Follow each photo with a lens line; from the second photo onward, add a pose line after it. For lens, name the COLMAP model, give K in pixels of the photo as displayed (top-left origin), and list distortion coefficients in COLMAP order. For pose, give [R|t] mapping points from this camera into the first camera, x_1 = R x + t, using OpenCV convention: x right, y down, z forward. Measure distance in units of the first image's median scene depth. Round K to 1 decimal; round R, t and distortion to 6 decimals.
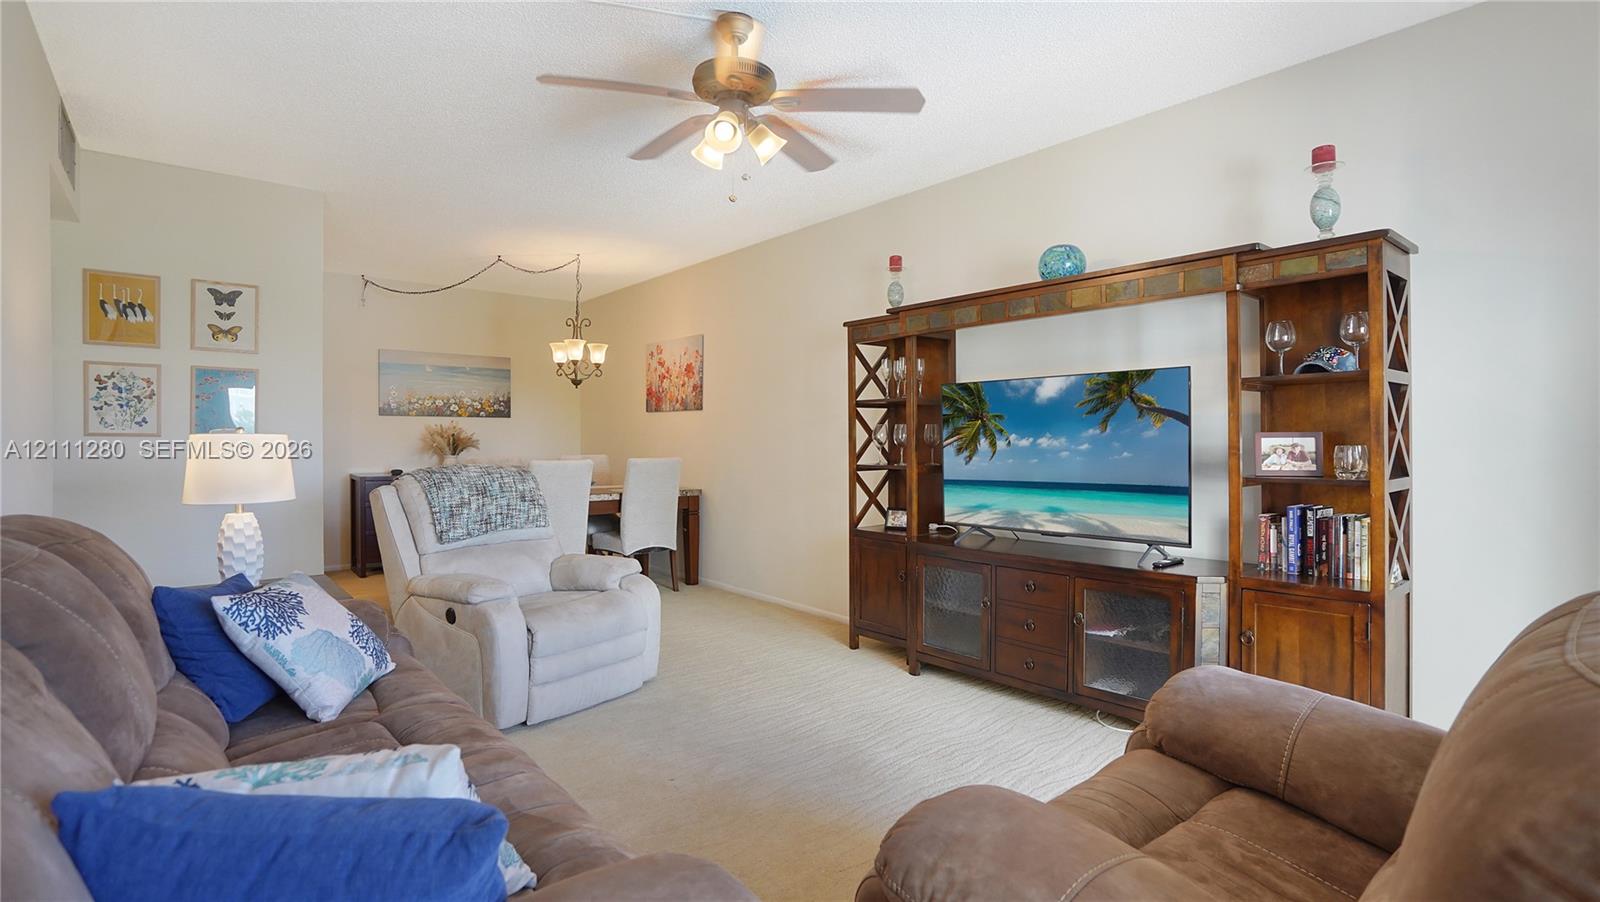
lens RADIAL K [[767.6, 0, 762.5], [0, 767.6, 441.2], [0, 0, 1]] dist [-0.029260, 0.002036]
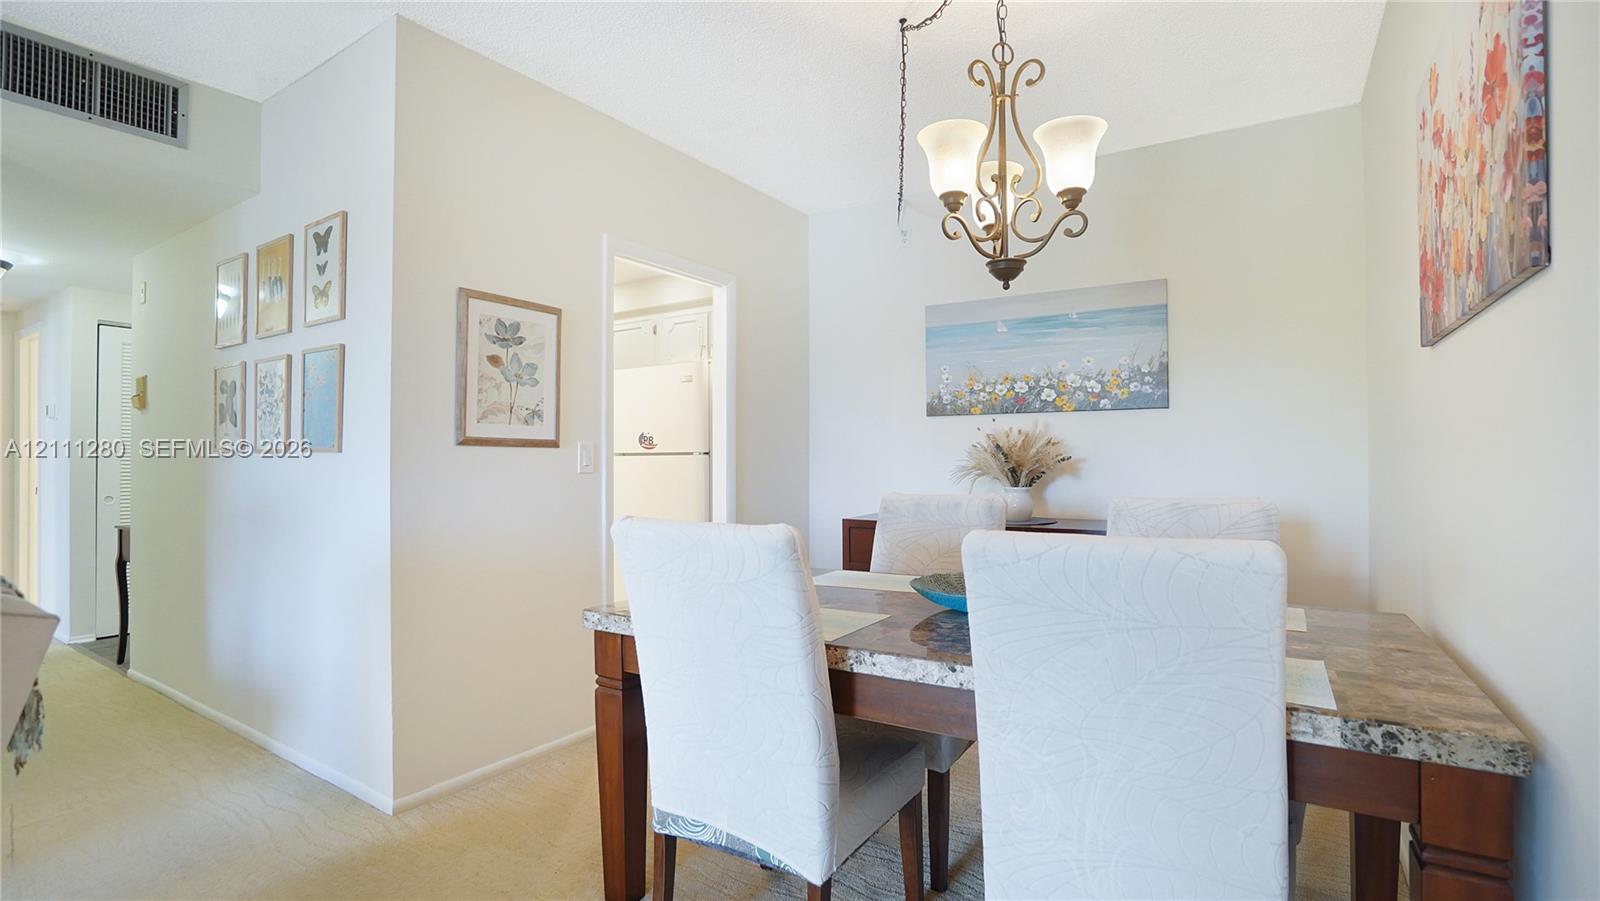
lens RADIAL K [[741.1, 0, 812.9], [0, 741.1, 455.5], [0, 0, 1]] dist [-0.028145, 0.008272]
pose [[0.357390, -0.008640, -0.933915, 0.011055], [0.002636, 0.999963, -0.008242, 0.001522], [0.933952, 0.000484, 0.357399, 0.748864]]
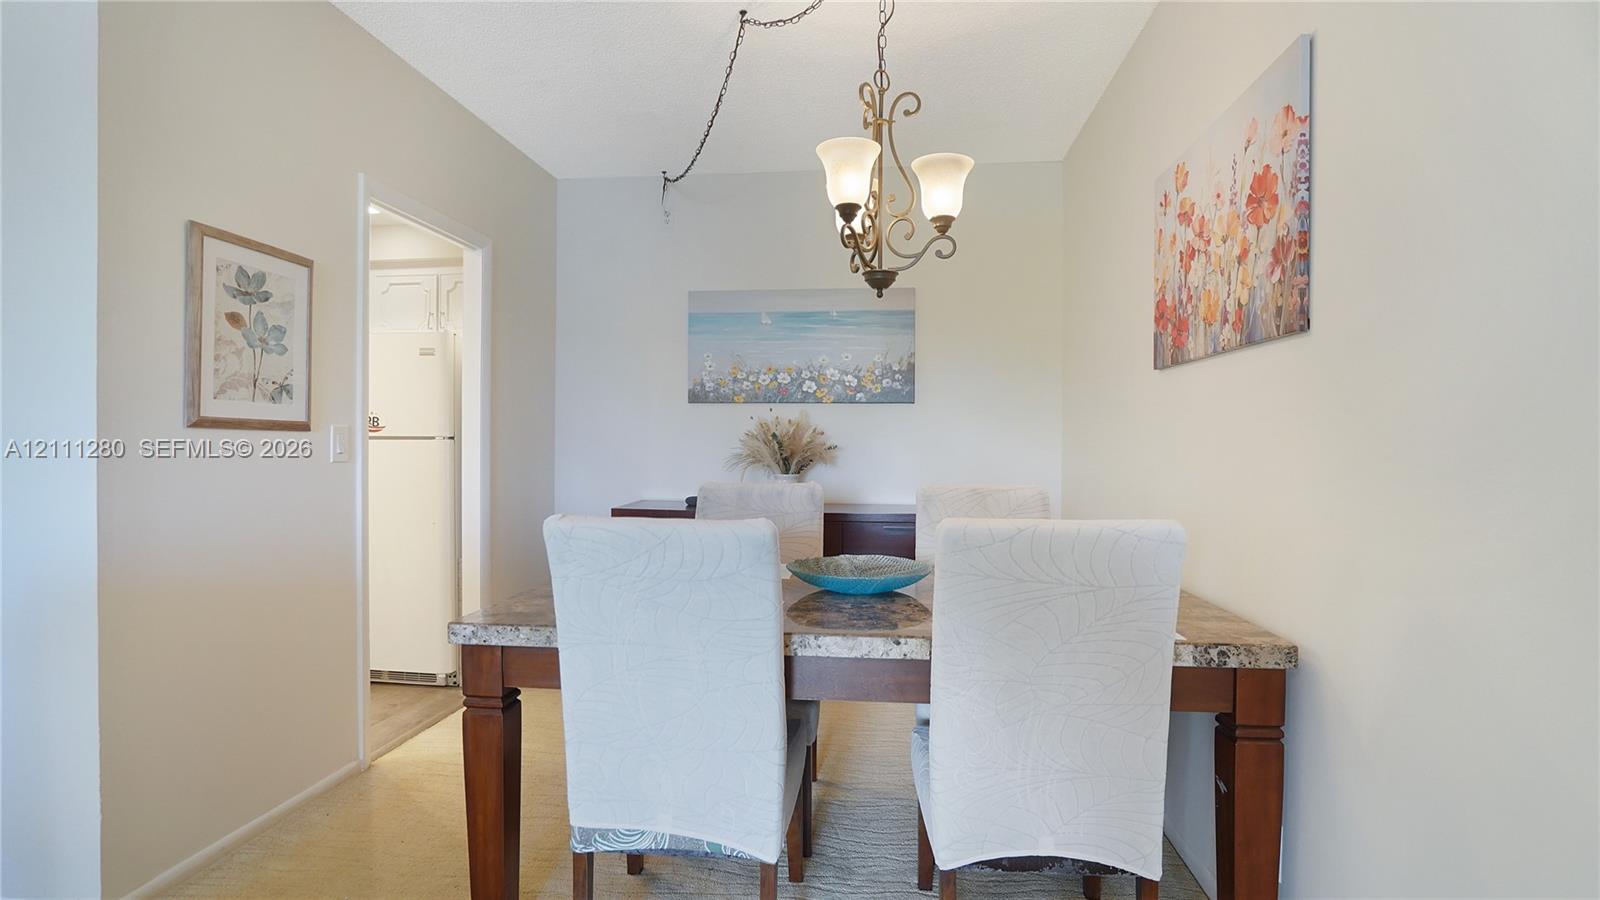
lens RADIAL K [[773.2, 0, 808.5], [0, 773.2, 452.8], [0, 0, 1]] dist [-0.028541, 0.001229]
pose [[0.728593, 0.011690, -0.684848, -0.024386], [-0.006636, 0.999928, 0.010009, -0.001965], [0.684915, -0.002748, 0.728618, 0.663615]]
